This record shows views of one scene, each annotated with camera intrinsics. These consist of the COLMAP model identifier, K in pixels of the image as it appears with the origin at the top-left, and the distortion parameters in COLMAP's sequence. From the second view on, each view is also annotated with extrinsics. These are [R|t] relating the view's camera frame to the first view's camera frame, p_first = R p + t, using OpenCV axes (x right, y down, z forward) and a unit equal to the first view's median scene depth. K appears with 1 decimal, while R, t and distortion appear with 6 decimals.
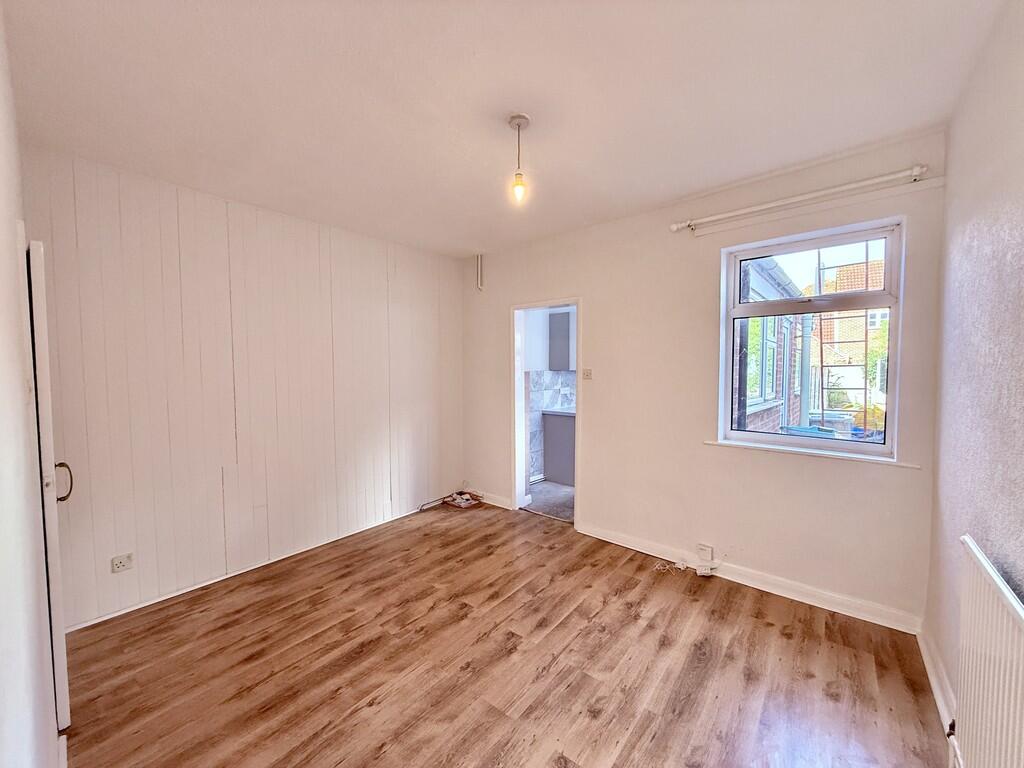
lens RADIAL K [[415.5, 0, 508.9], [0, 415.5, 384.2], [0, 0, 1]] dist [-0.000381, -0.000159]
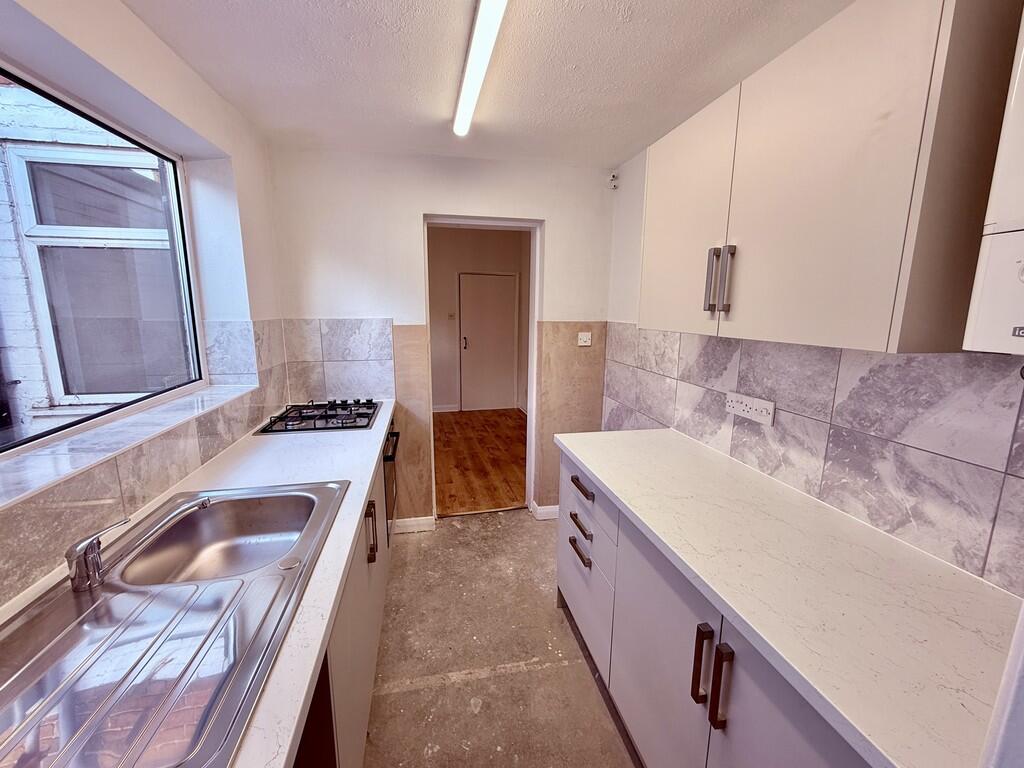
lens RADIAL K [[415.5, 0, 508.9], [0, 415.5, 384.2], [0, 0, 1]] dist [-0.000381, -0.000159]
pose [[-0.605201, 0.142504, -0.783214, 1.081169], [-0.041162, 0.976930, 0.209556, -0.126212], [0.795008, 0.159062, -0.585373, 2.476146]]
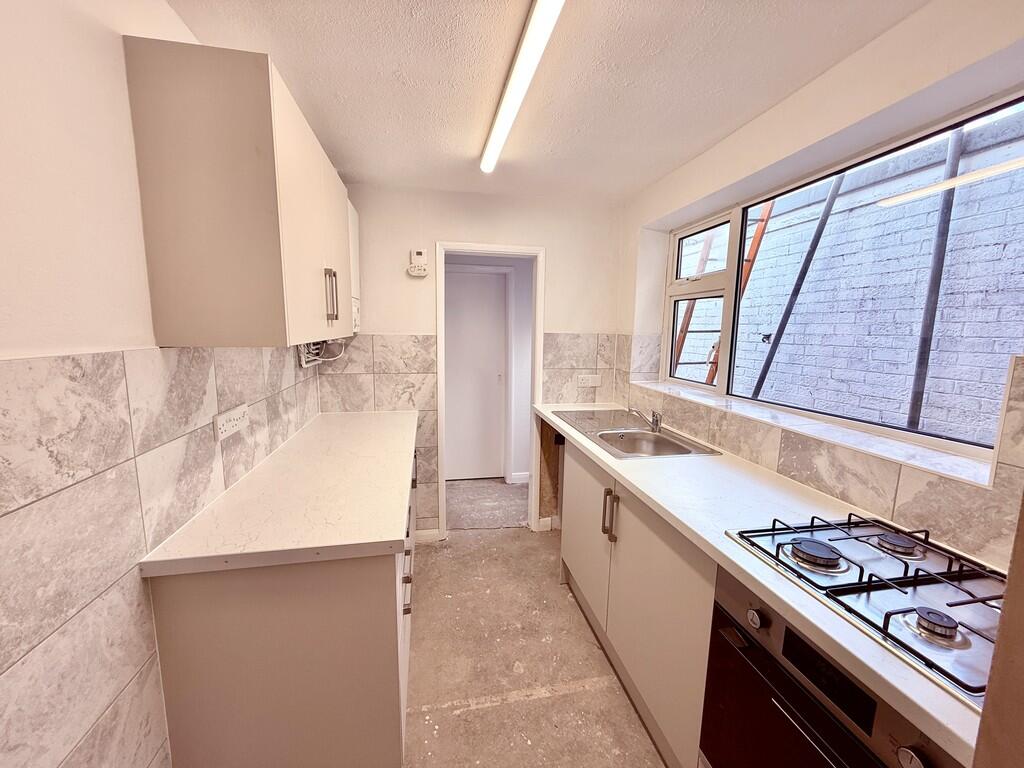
lens RADIAL K [[415.5, 0, 508.9], [0, 415.5, 384.2], [0, 0, 1]] dist [-0.000381, -0.000159]
pose [[0.607730, -0.099074, 0.787939, 0.091219], [0.019151, 0.993727, 0.110179, -0.080298], [-0.793912, -0.051870, 0.605816, 1.694579]]
